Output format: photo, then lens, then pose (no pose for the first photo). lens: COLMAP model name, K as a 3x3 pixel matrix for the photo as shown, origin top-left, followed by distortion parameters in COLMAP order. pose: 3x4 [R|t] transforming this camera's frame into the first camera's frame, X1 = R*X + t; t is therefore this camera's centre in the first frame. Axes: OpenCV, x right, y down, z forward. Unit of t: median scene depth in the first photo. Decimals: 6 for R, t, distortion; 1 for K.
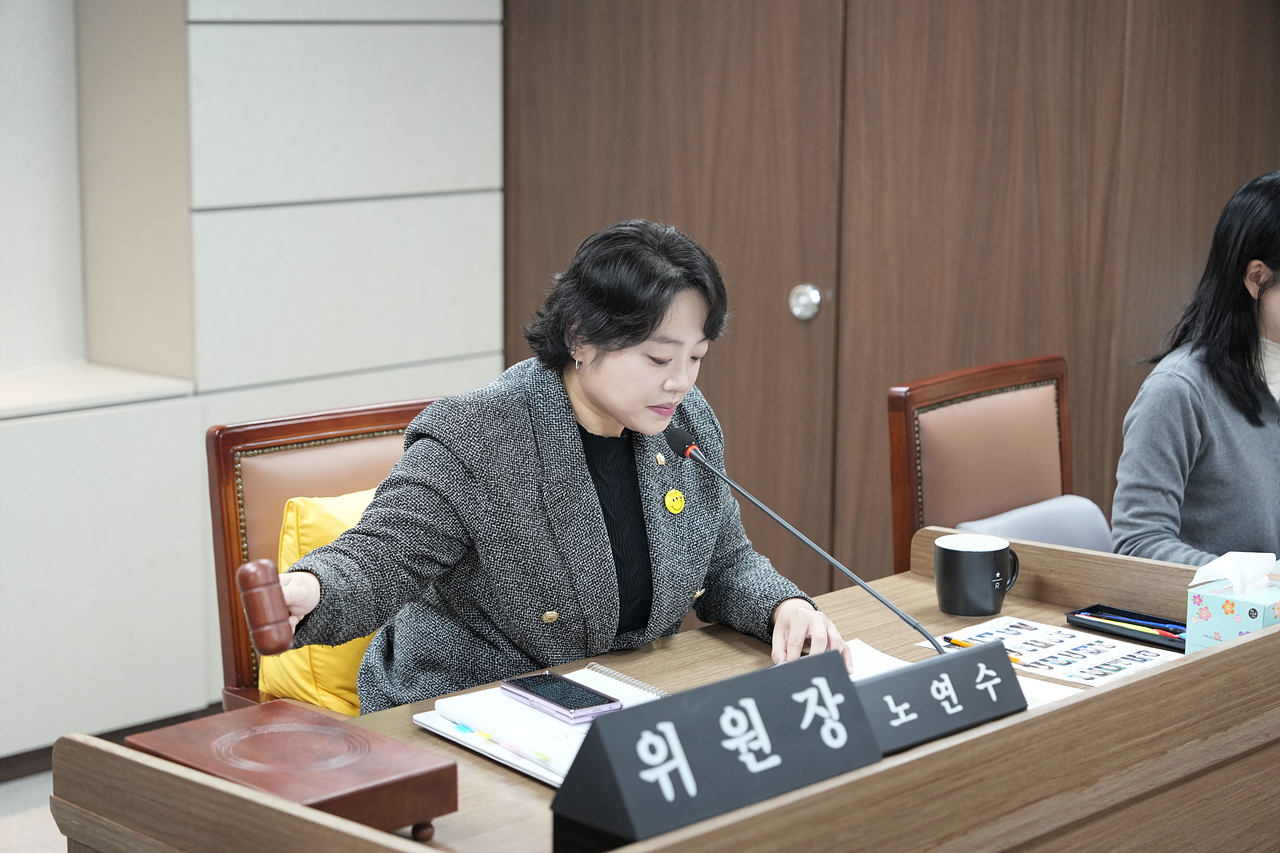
lens RADIAL K [[2384.2, 0, 612.7], [0, 2384.2, 453.2], [0, 0, 1]] dist [0.010531, 0.000000]
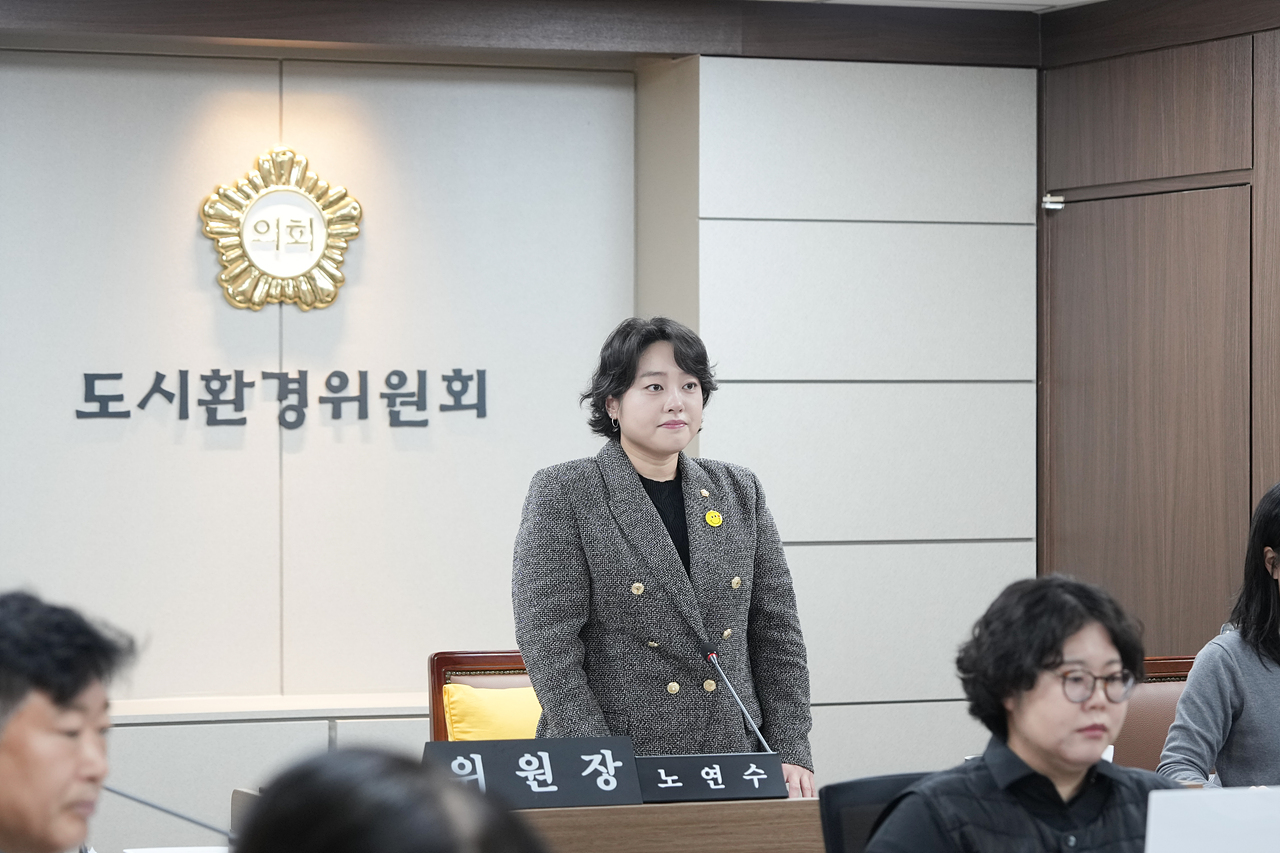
lens RADIAL K [[3797.3, 0, 658.0], [0, 3797.3, 466.1], [0, 0, 1]] dist [0.037129, 0.000000]
pose [[0.906113, -0.000730, -0.423034, 1.018501], [-0.070882, 0.985599, -0.153527, 0.250305], [0.417054, 0.169099, 0.893013, -1.118444]]
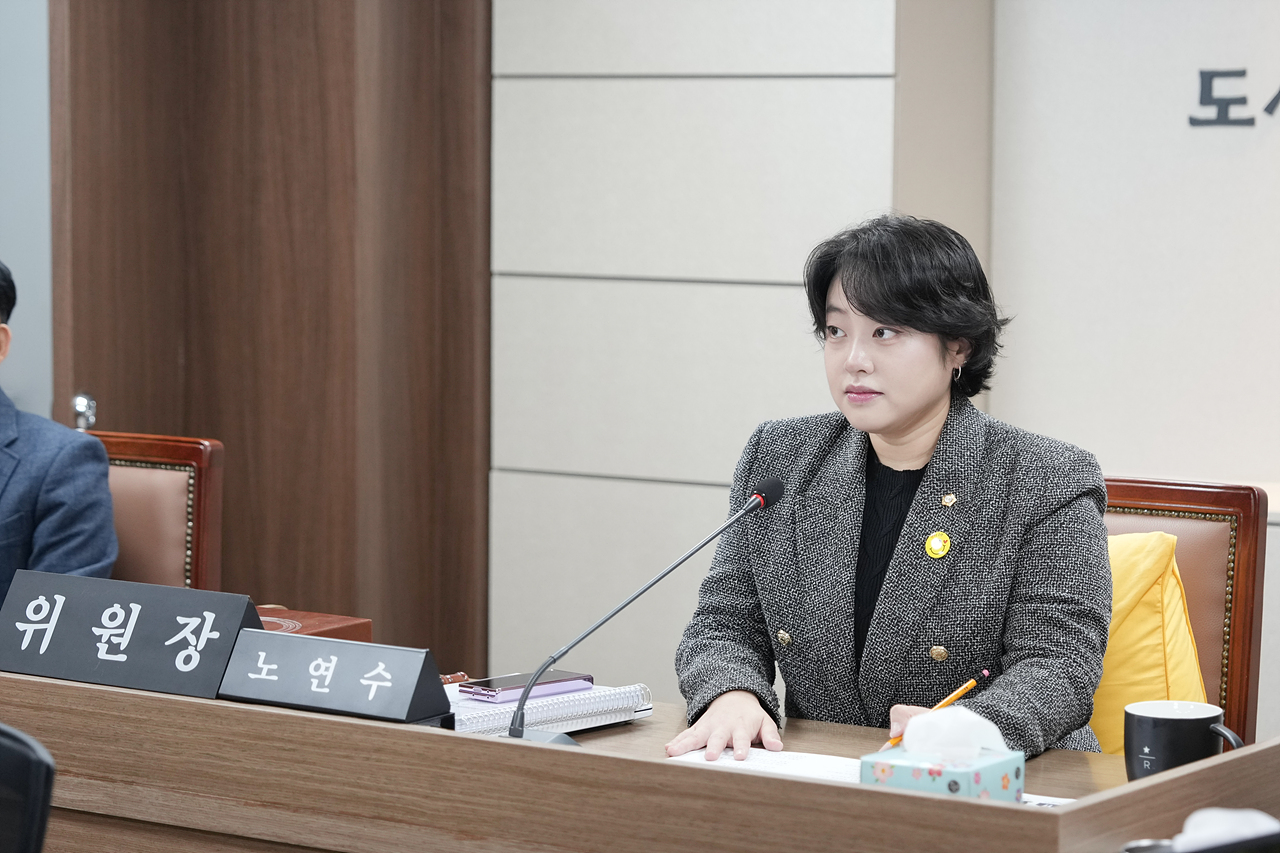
lens RADIAL K [[3304.8, 0, 629.4], [0, 3304.8, 439.3], [0, 0, 1]] dist [-0.009297, 0.000000]
pose [[0.200012, 0.088324, -0.975804, 1.338521], [-0.183028, 0.981766, 0.051349, -0.081059], [0.962547, 0.168329, 0.212530, 0.710896]]
